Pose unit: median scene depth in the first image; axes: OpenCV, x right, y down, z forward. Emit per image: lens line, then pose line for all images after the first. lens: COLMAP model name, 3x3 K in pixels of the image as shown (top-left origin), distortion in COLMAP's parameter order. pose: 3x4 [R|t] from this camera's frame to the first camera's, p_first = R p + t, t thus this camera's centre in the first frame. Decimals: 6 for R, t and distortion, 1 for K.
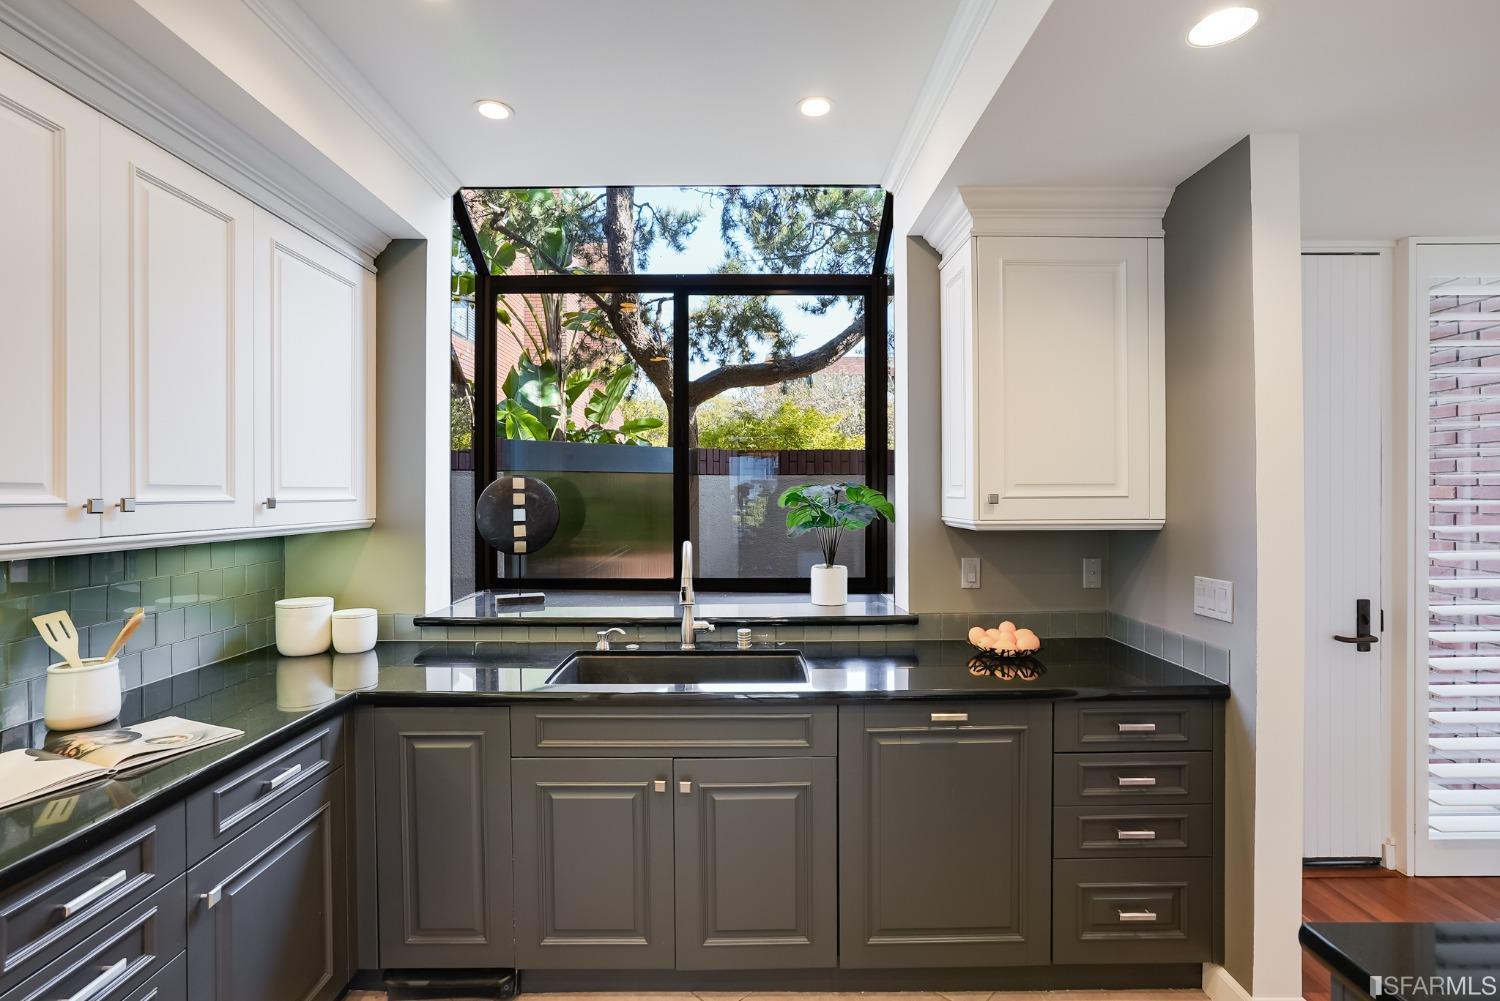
lens RADIAL K [[696.4, 0, 749.2], [0, 696.4, 497.1], [0, 0, 1]] dist [-0.053194, 0.025357]
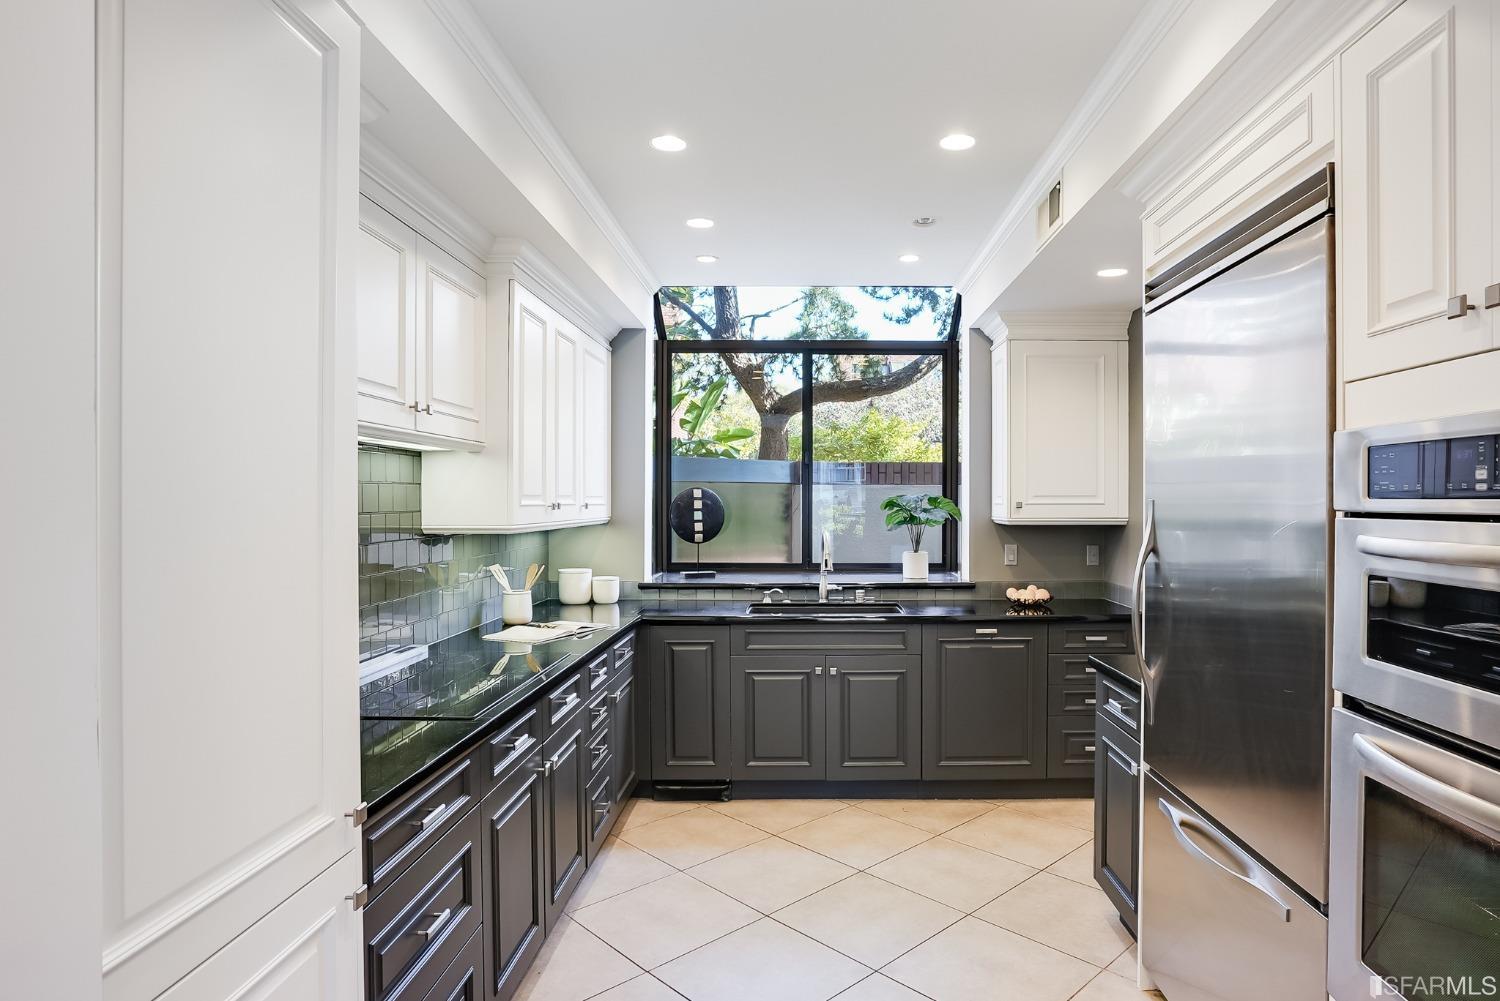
lens RADIAL K [[1103.6, 0, 750.0], [0, 1103.6, 500.5], [0, 0, 1]] dist [-0.058258, -0.000185]
pose [[0.999646, 0.003917, -0.026326, -0.181575], [-0.004030, 0.999983, -0.004237, 0.004744], [0.026308, 0.004342, 0.999644, -1.391302]]
